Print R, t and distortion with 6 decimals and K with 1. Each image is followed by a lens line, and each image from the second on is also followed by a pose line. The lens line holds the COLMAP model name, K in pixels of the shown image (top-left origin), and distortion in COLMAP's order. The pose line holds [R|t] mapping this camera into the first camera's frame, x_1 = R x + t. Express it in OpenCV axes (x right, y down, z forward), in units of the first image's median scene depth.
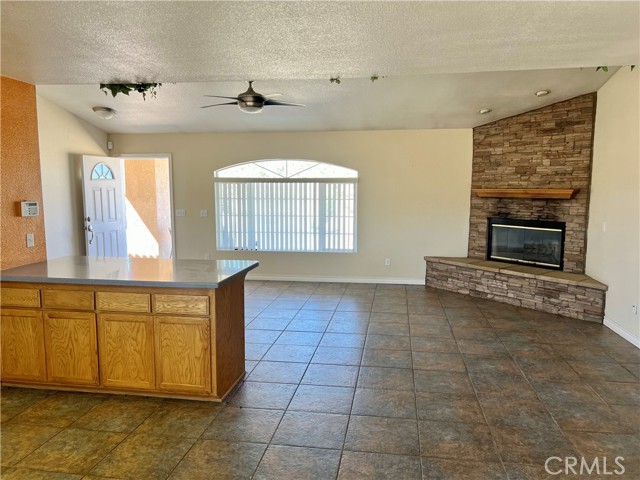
lens RADIAL K [[482.9, 0, 320.0], [0, 482.9, 240.0], [0, 0, 1]] dist [0.015585, -0.008308]
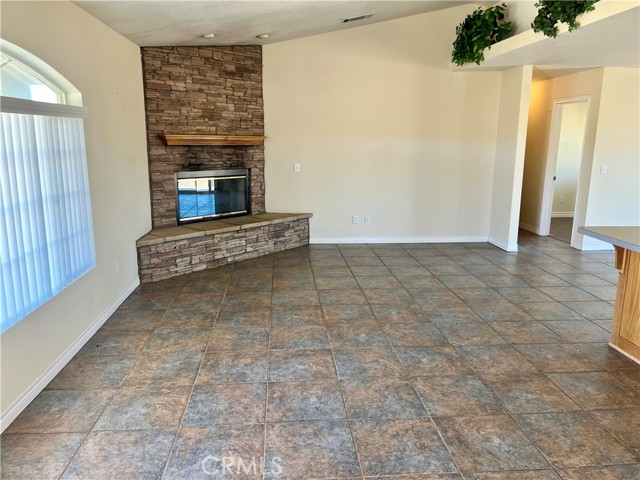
lens RADIAL K [[482.9, 0, 320.0], [0, 482.9, 240.0], [0, 0, 1]] dist [0.015585, -0.008308]
pose [[-0.240166, -0.204117, 0.949029, -0.521808], [0.096722, 0.967746, 0.232619, -0.108153], [-0.965901, 0.147659, -0.212678, 1.038678]]
